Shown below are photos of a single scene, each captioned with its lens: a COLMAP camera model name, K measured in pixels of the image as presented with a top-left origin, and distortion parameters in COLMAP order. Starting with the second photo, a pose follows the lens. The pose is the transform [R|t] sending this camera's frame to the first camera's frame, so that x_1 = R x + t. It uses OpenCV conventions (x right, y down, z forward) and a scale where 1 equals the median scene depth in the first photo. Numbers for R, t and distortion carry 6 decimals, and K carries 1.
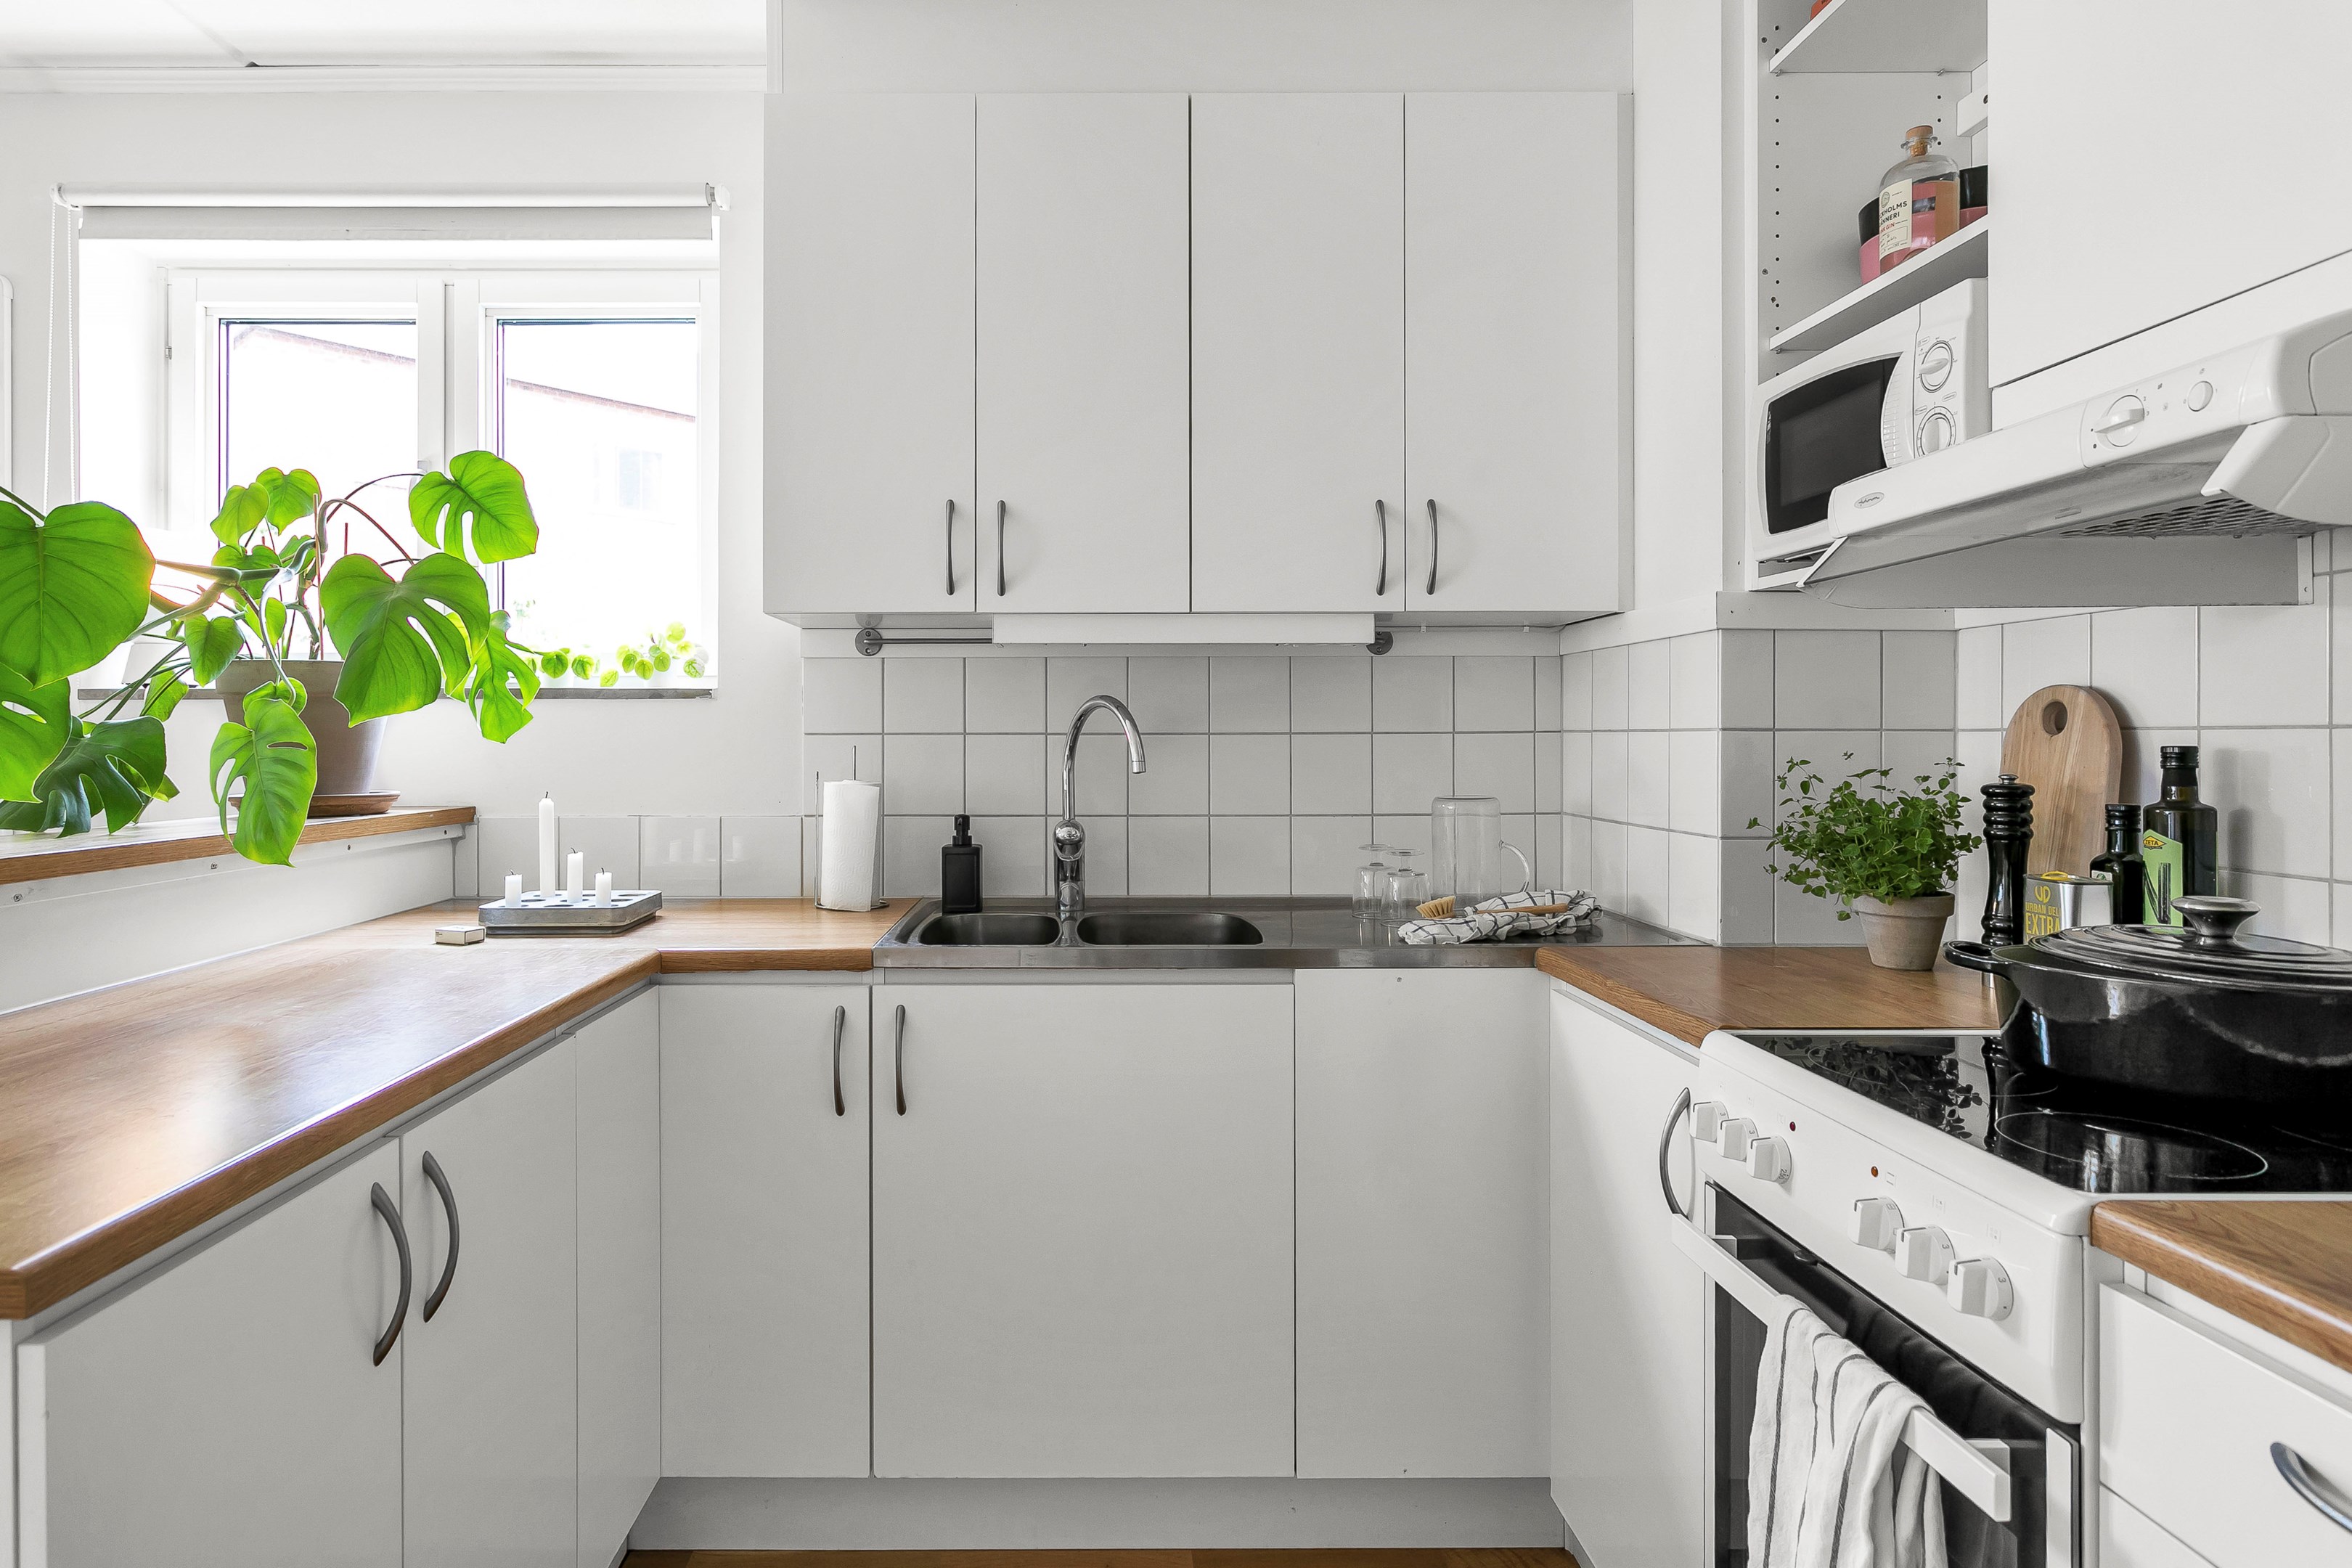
lens RADIAL K [[1309.3, 0, 1082.3], [0, 1309.3, 734.2], [0, 0, 1]] dist [-0.003660, 0.000970]
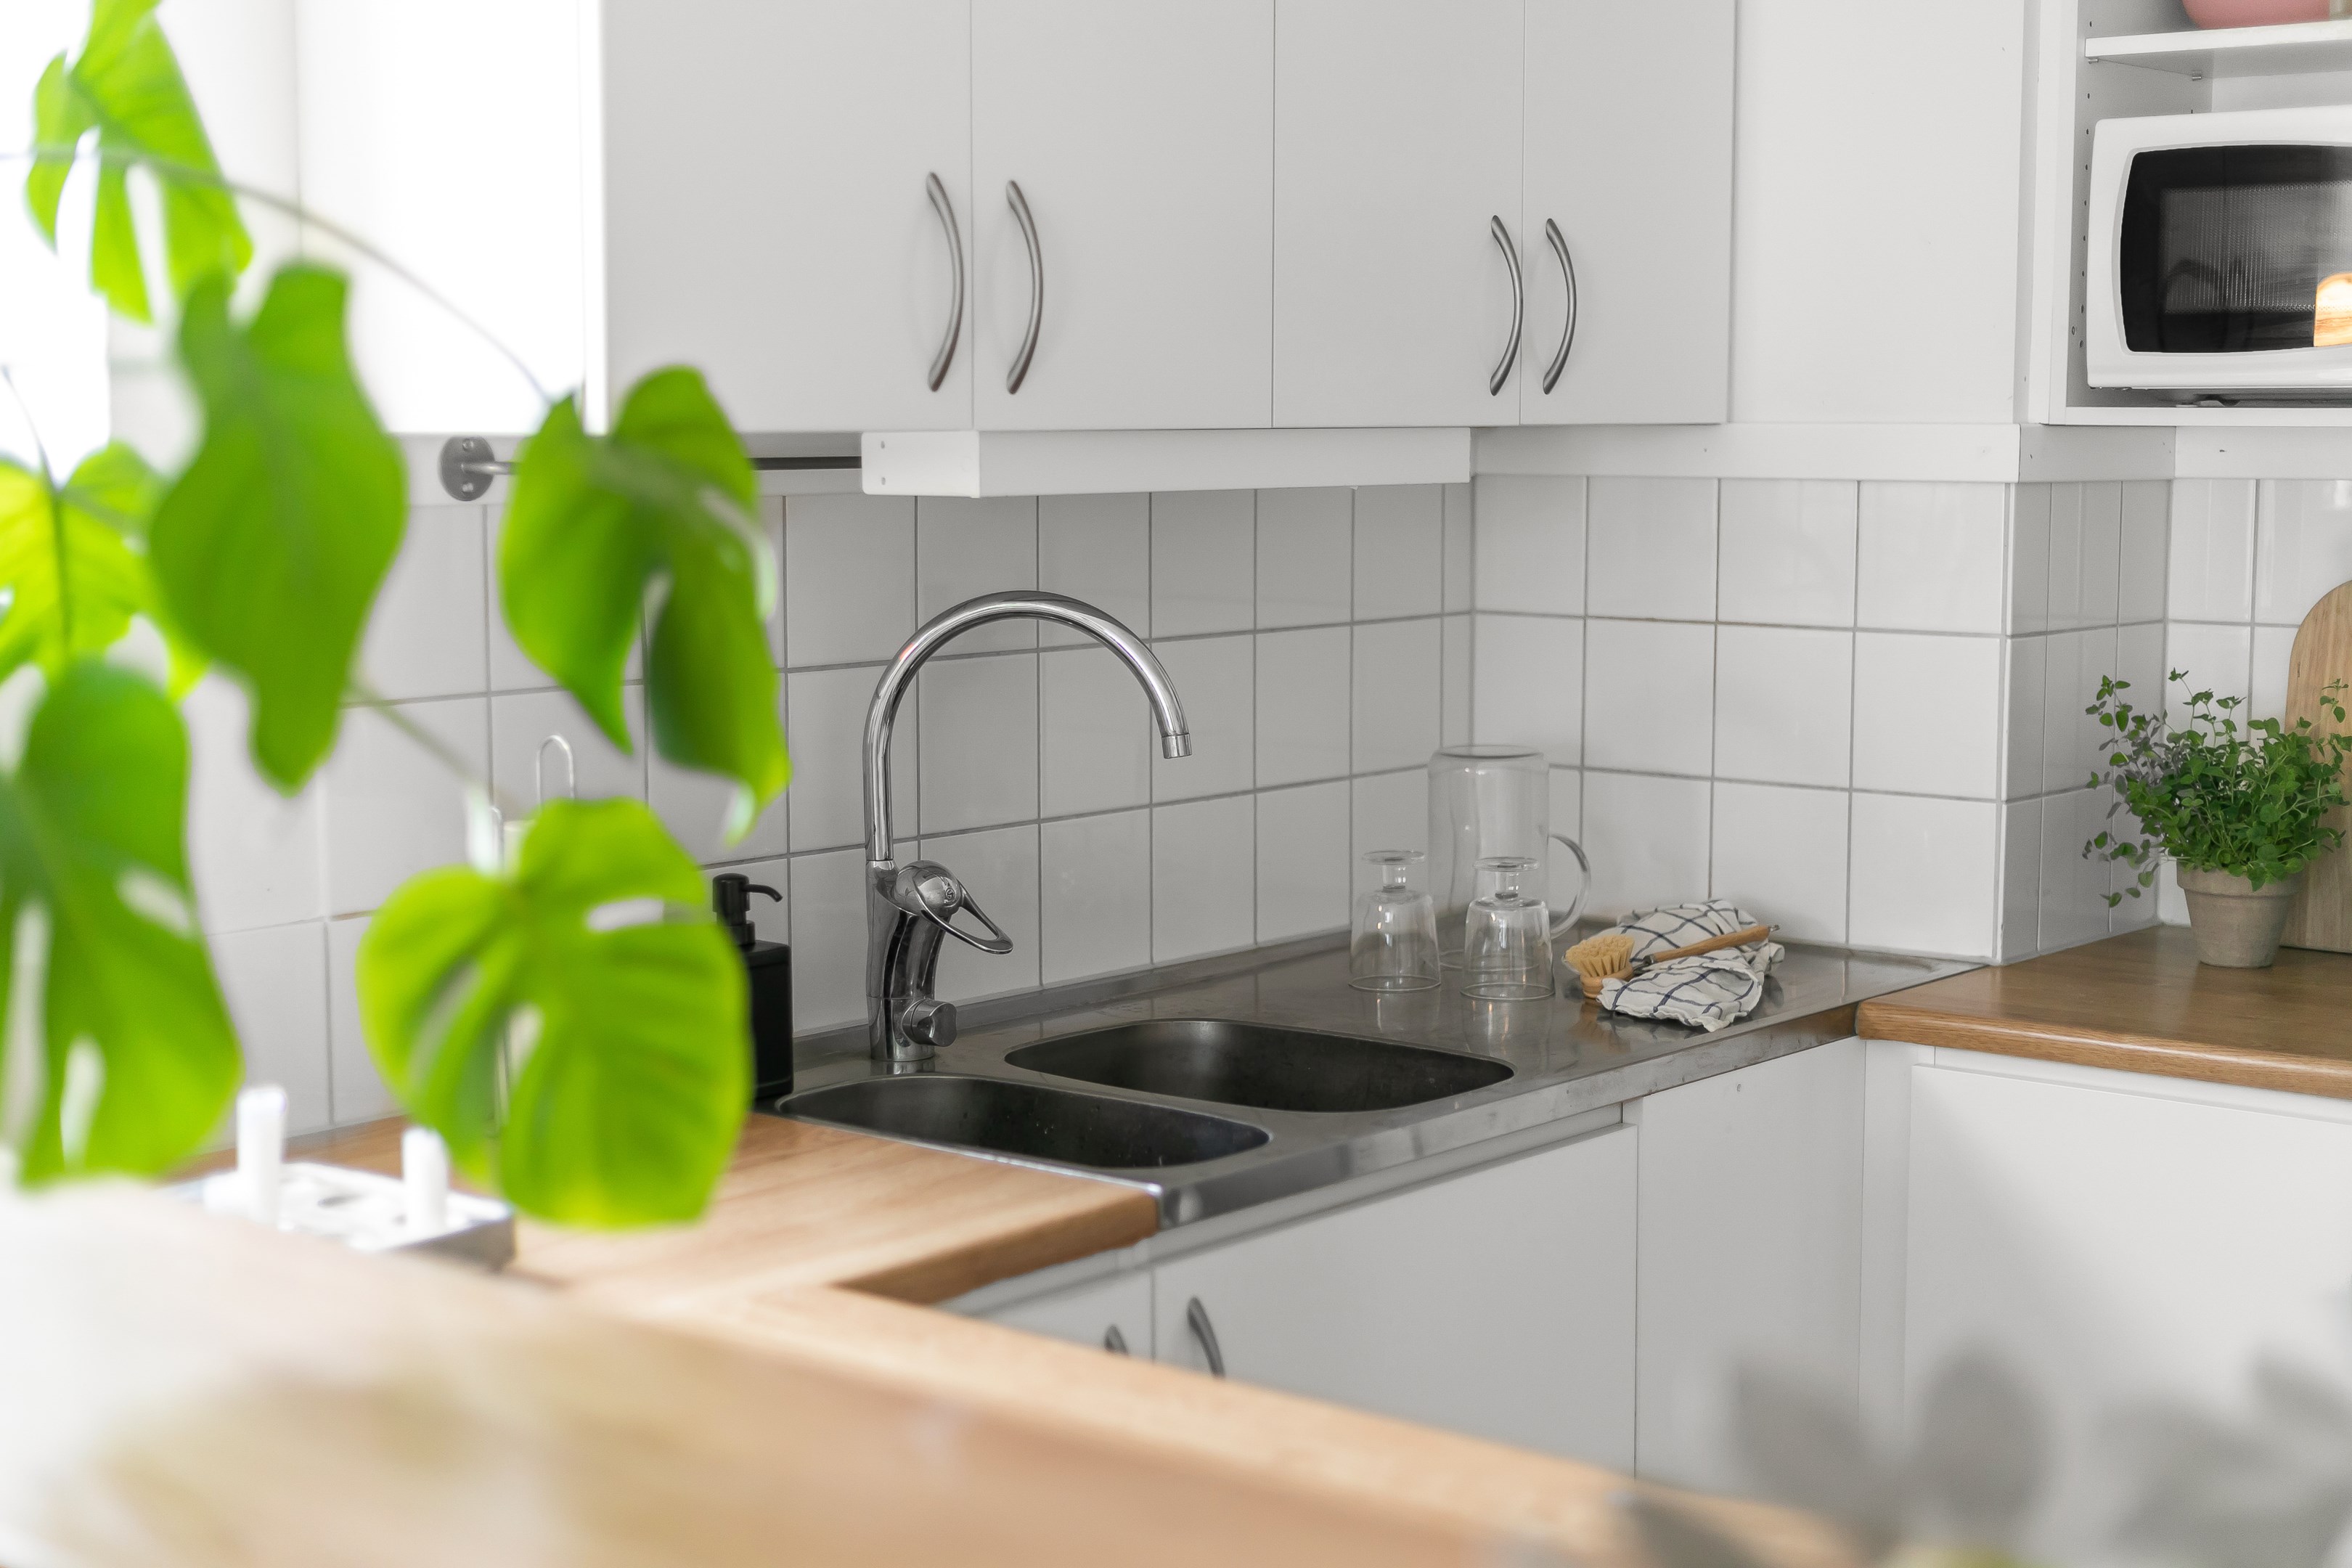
lens RADIAL K [[3439.1, 0, 1176.0], [0, 3439.1, 784.0], [0, 0, 1]] dist [0.026336, -0.012568]
pose [[0.638683, -0.084245, 0.764844, -1.110311], [-0.002296, 0.993775, 0.111379, -0.122274], [-0.769467, -0.072892, 0.634514, 0.222046]]
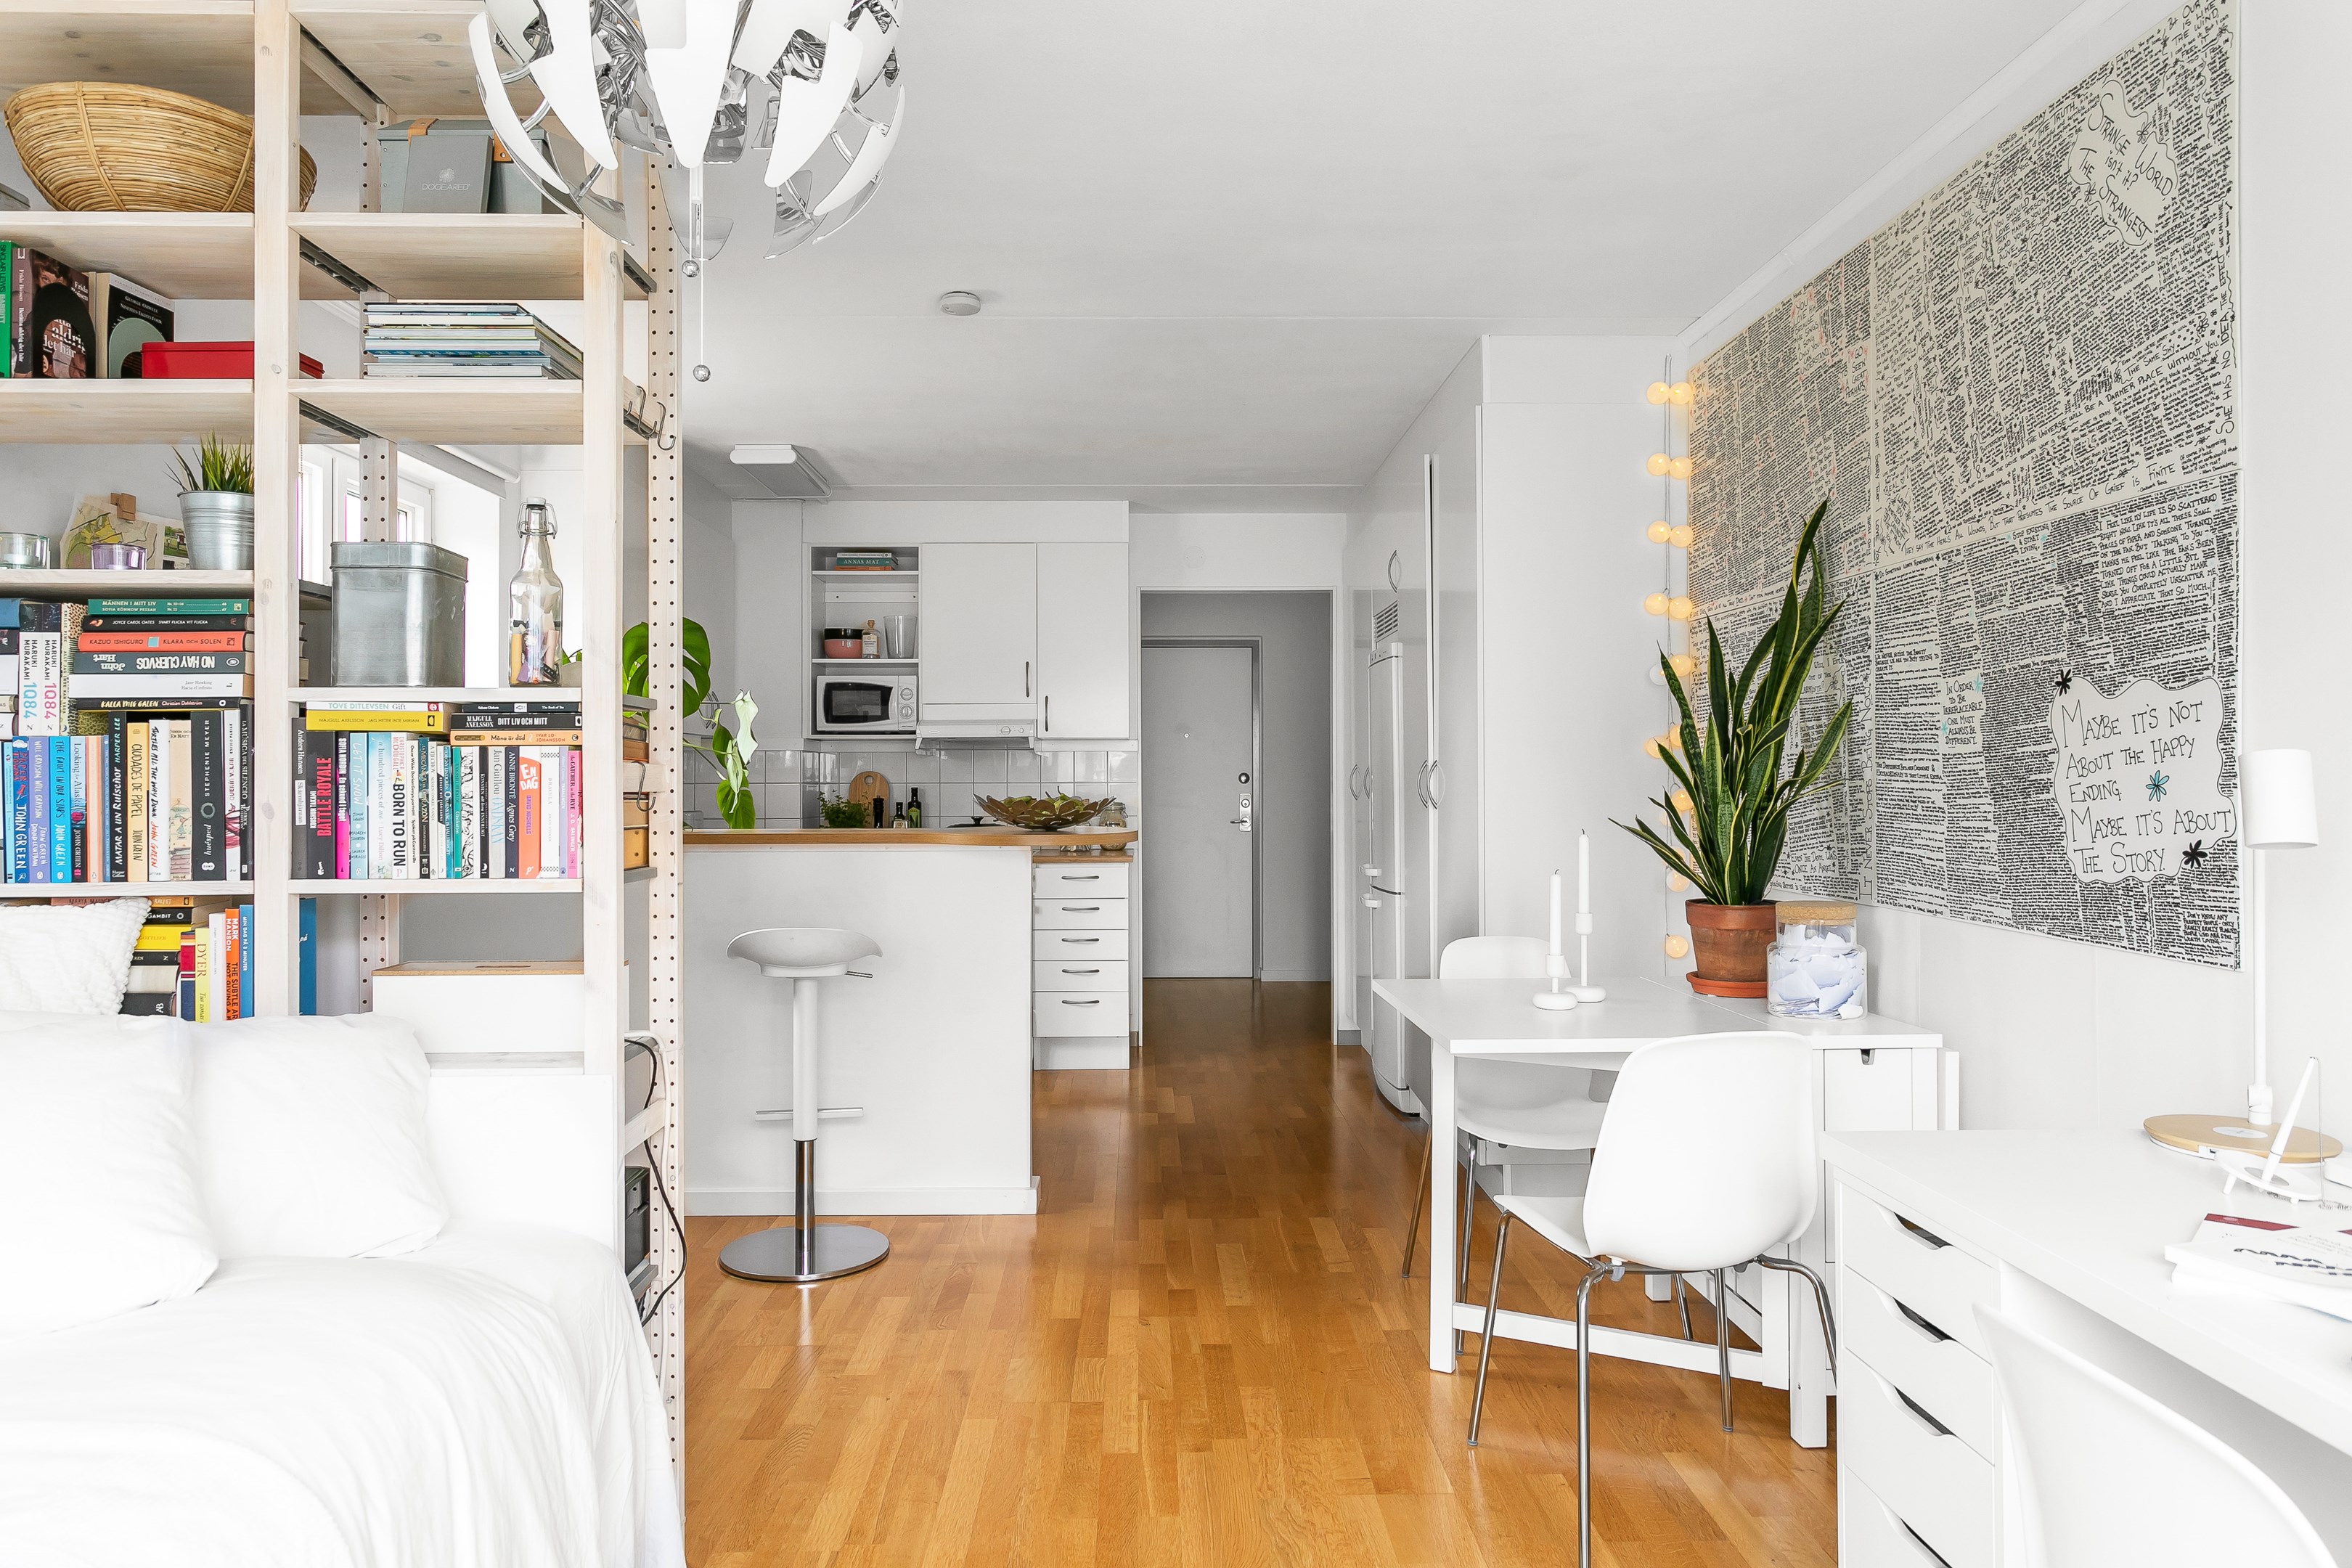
lens RADIAL K [[1483.5, 0, 1177.2], [0, 1483.5, 769.2], [0, 0, 1]] dist [0.000987, 0.002878]
pose [[-0.030711, 0.012304, 0.999453, -3.039184], [0.000533, 0.999924, -0.012294, 0.007201], [-0.999528, 0.000155, -0.030716, 0.227630]]
